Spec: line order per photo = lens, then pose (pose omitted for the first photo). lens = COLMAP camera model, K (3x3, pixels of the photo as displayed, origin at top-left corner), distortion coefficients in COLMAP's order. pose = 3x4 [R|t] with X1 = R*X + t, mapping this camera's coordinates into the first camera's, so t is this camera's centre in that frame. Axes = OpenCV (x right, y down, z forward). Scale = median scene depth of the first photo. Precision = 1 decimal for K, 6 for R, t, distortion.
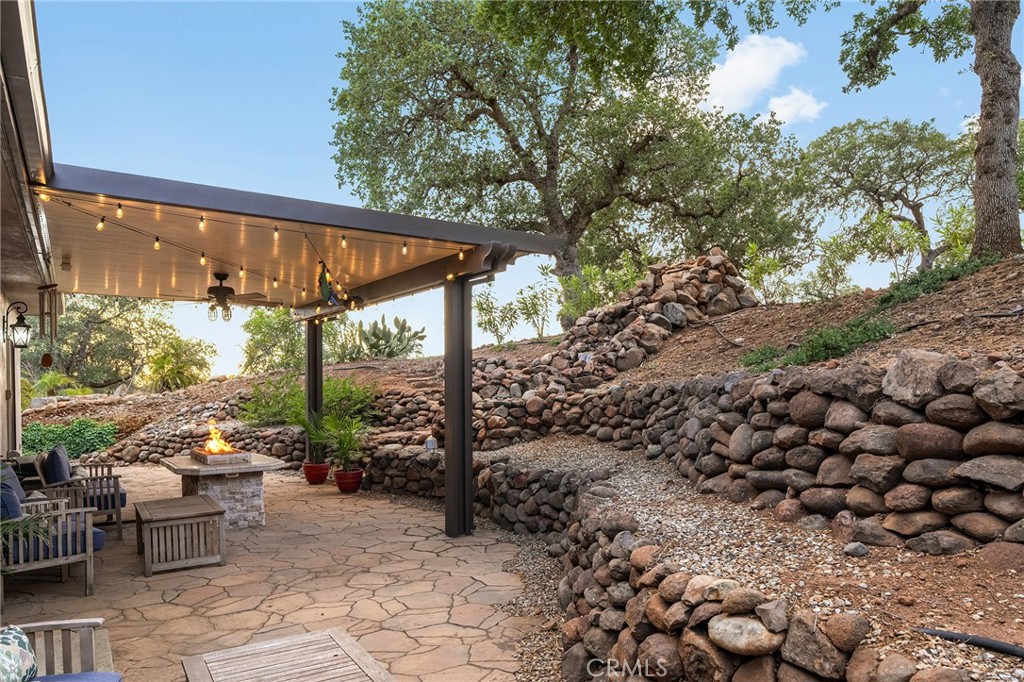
lens RADIAL K [[729.0, 0, 511.8], [0, 729.0, 382.5], [0, 0, 1]] dist [-0.001087, 0.001810]
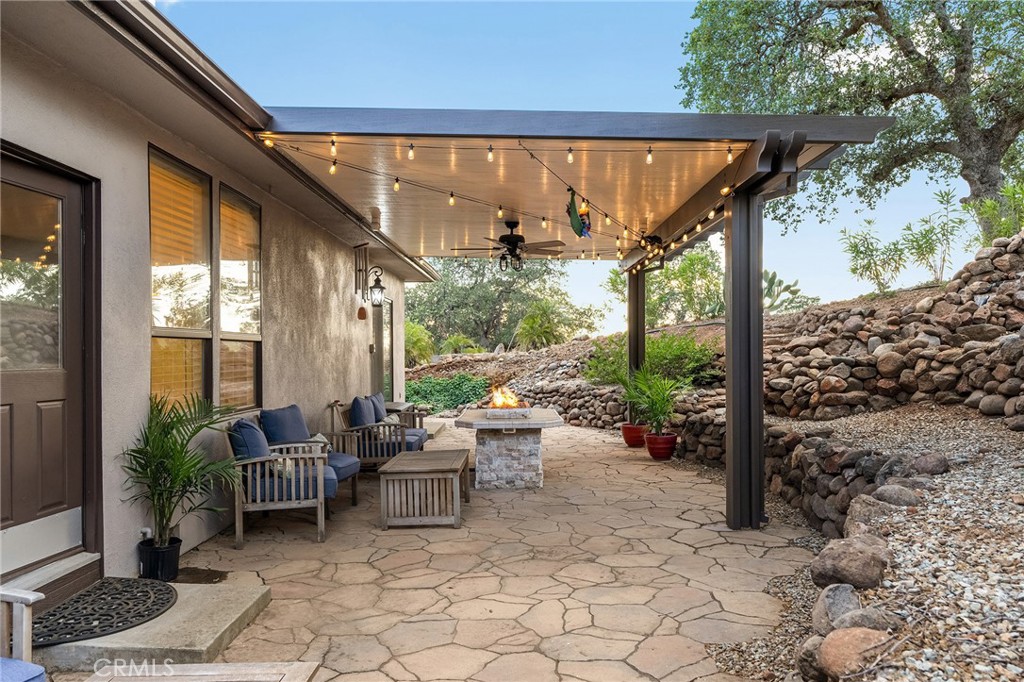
lens RADIAL K [[711.8, 0, 512.0], [0, 711.8, 341.0], [0, 0, 1]] dist [-0.001014, 0.000025]
pose [[0.852153, -0.003247, -0.523283, 0.083656], [-0.001334, 0.999964, -0.008377, 0.014799], [0.523292, 0.007837, 0.852118, 0.173363]]
